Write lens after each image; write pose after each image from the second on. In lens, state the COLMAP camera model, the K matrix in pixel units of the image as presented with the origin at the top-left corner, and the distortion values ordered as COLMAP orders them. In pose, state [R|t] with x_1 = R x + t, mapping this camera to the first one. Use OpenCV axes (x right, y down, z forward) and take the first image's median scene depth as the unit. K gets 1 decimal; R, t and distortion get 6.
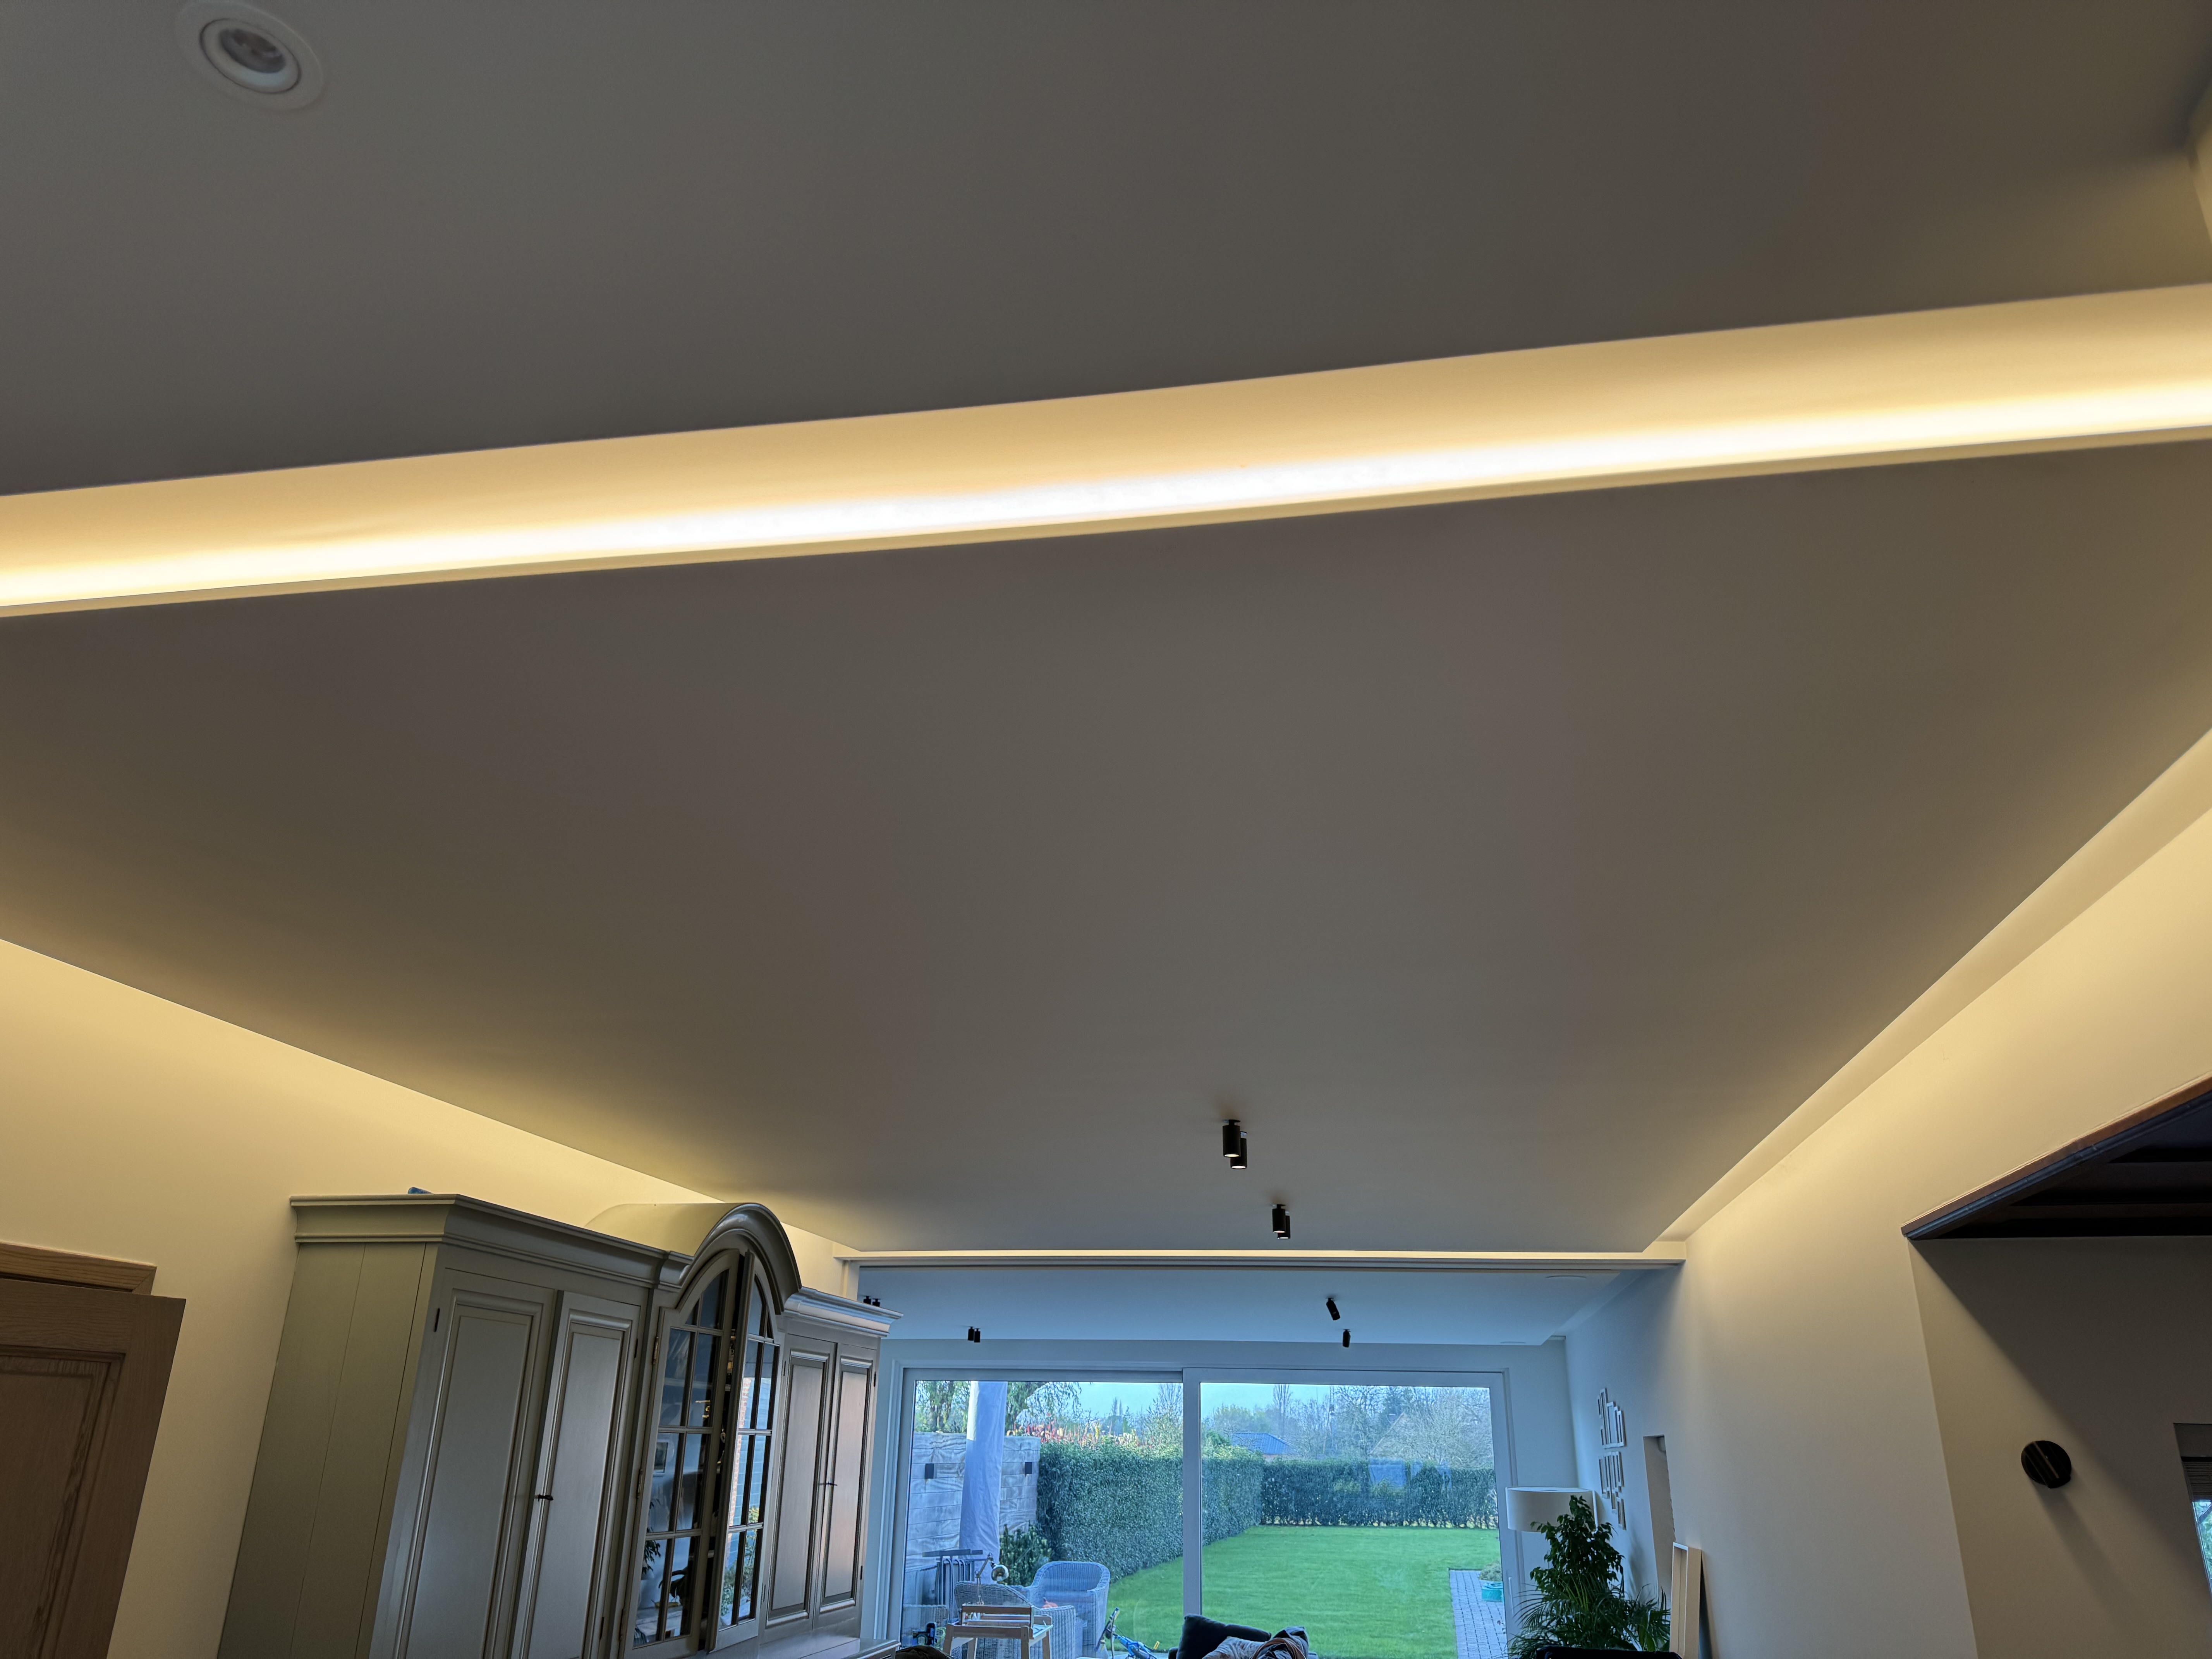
lens RADIAL K [[1572.5, 0, 1103.2], [0, 1572.5, 856.3], [0, 0, 1]] dist [0.079927, -0.134090]
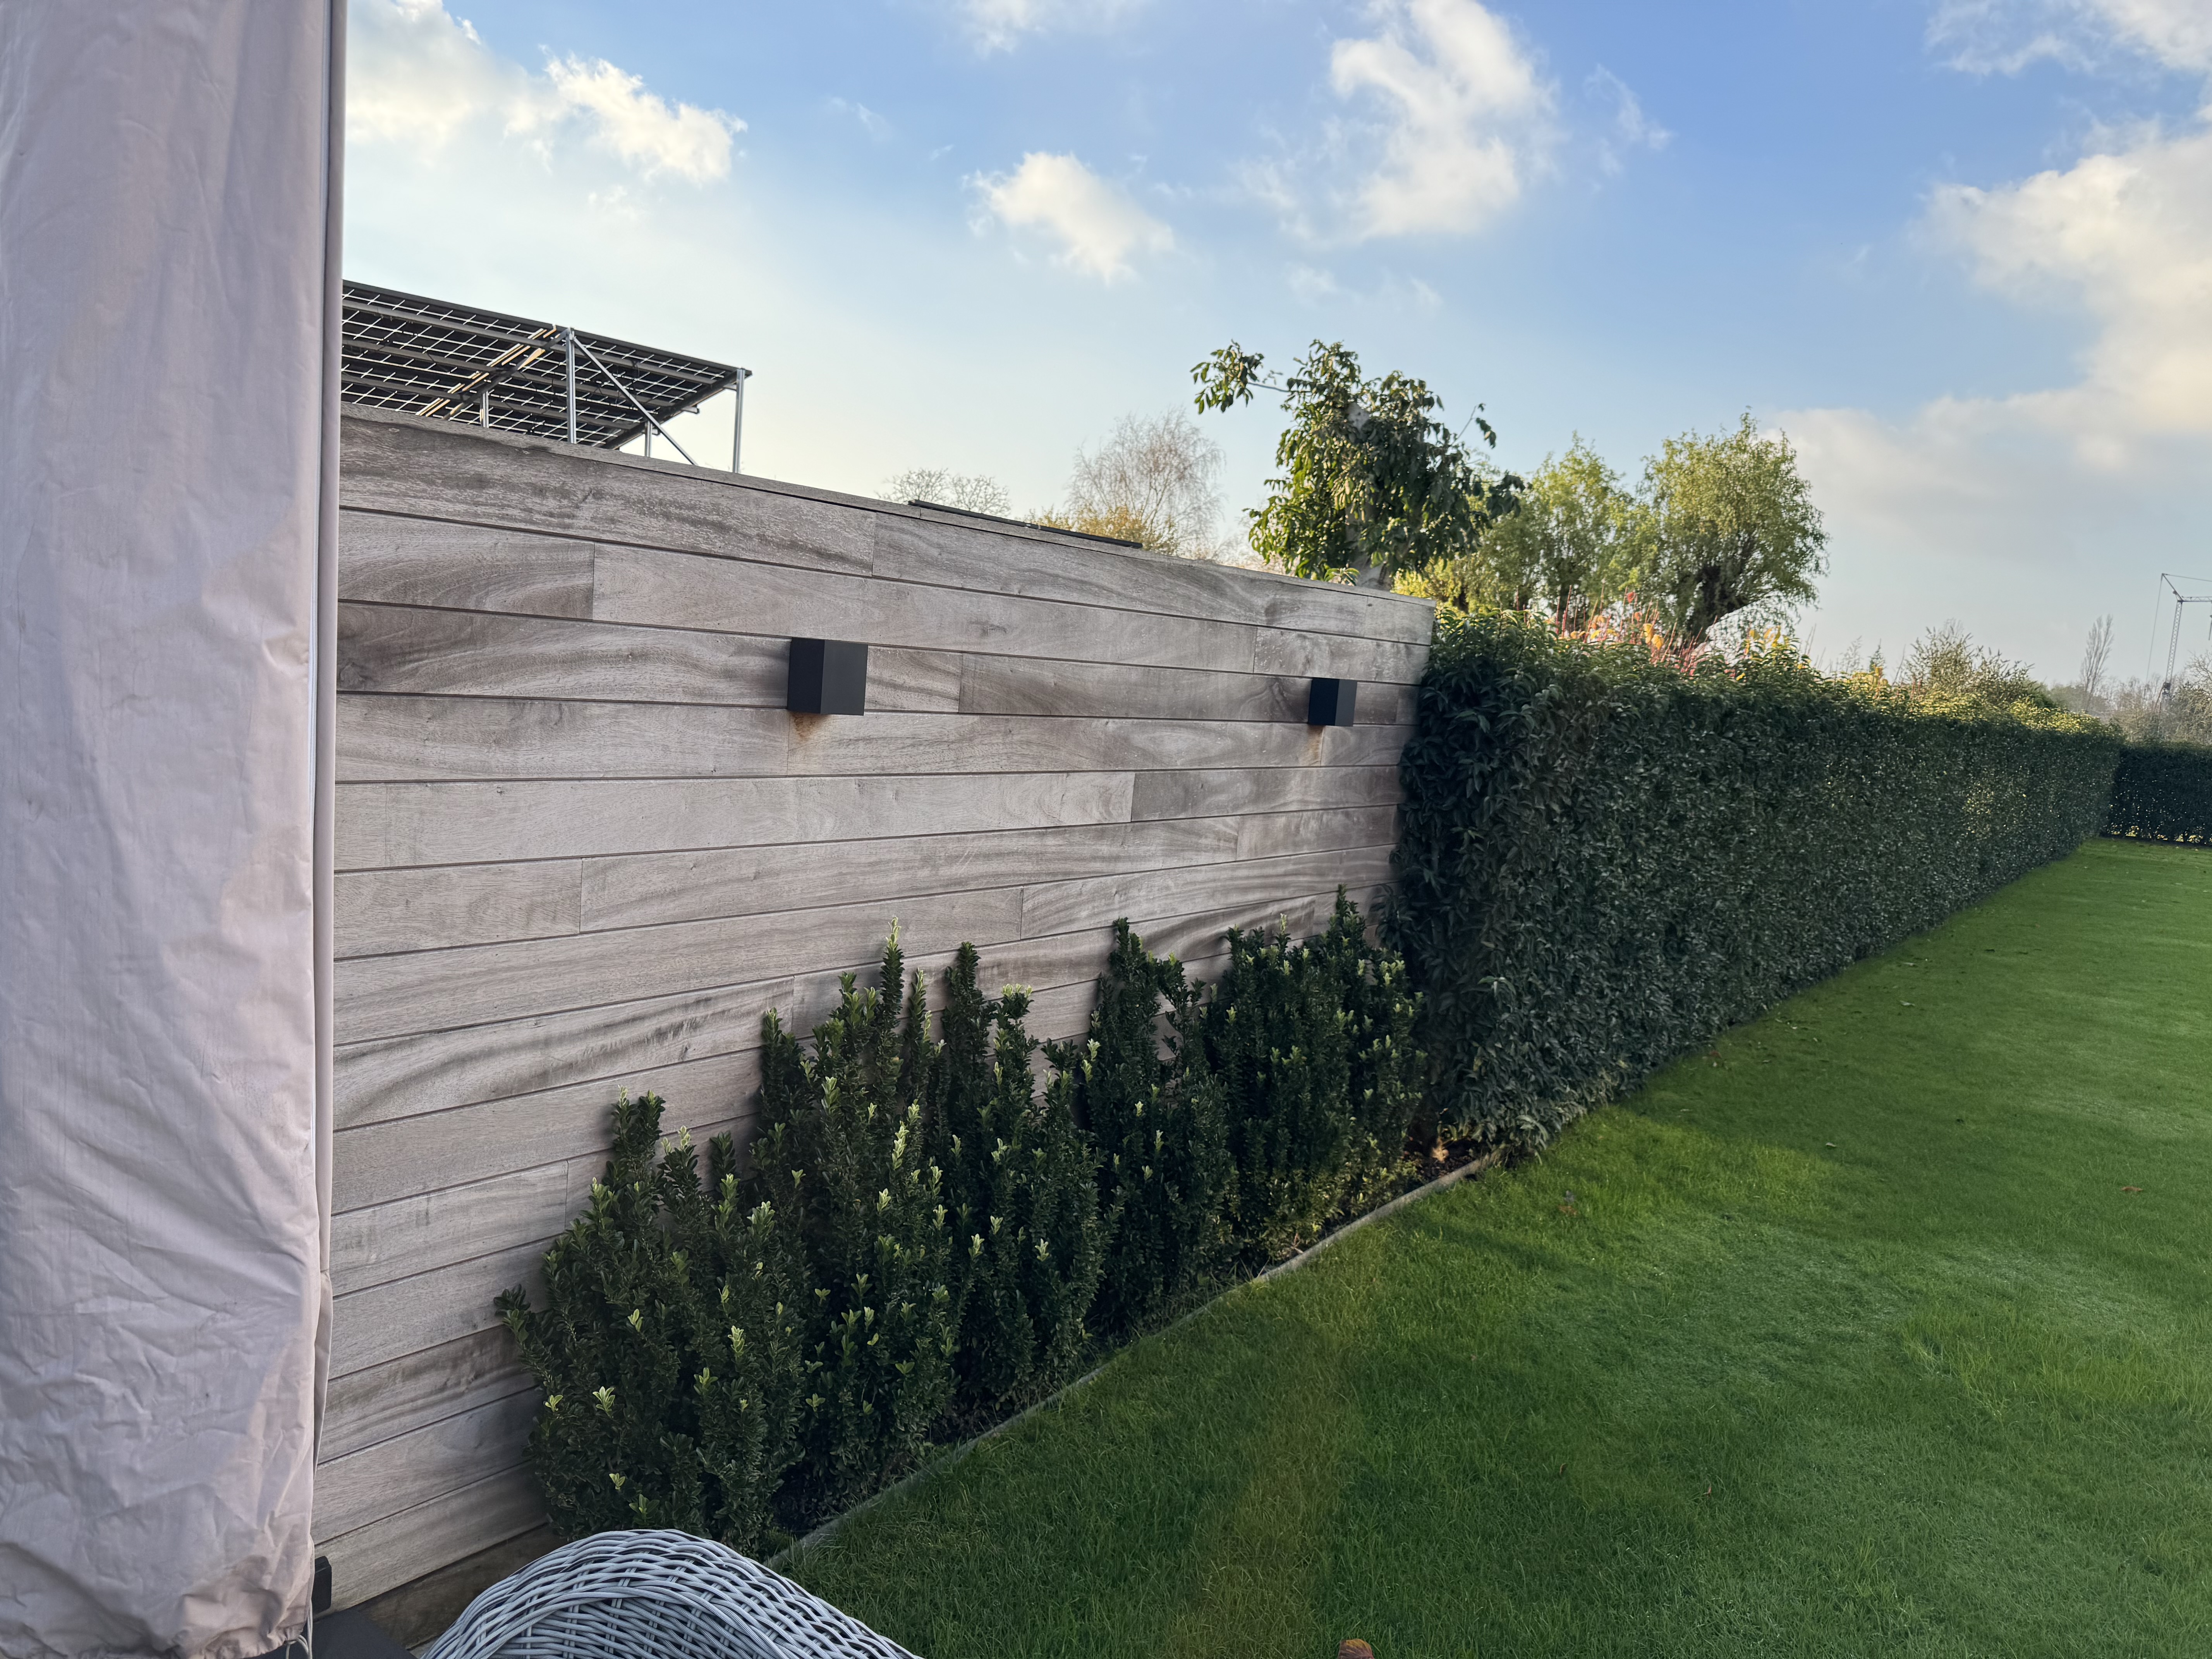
lens RADIAL K [[1572.5, 0, 1103.2], [0, 1572.5, 856.3], [0, 0, 1]] dist [0.079927, -0.134090]
pose [[0.901475, 0.100452, -0.421014, 0.014204], [0.096650, 0.901419, 0.422021, 0.162514], [0.421903, -0.421132, 0.802898, 0.420943]]
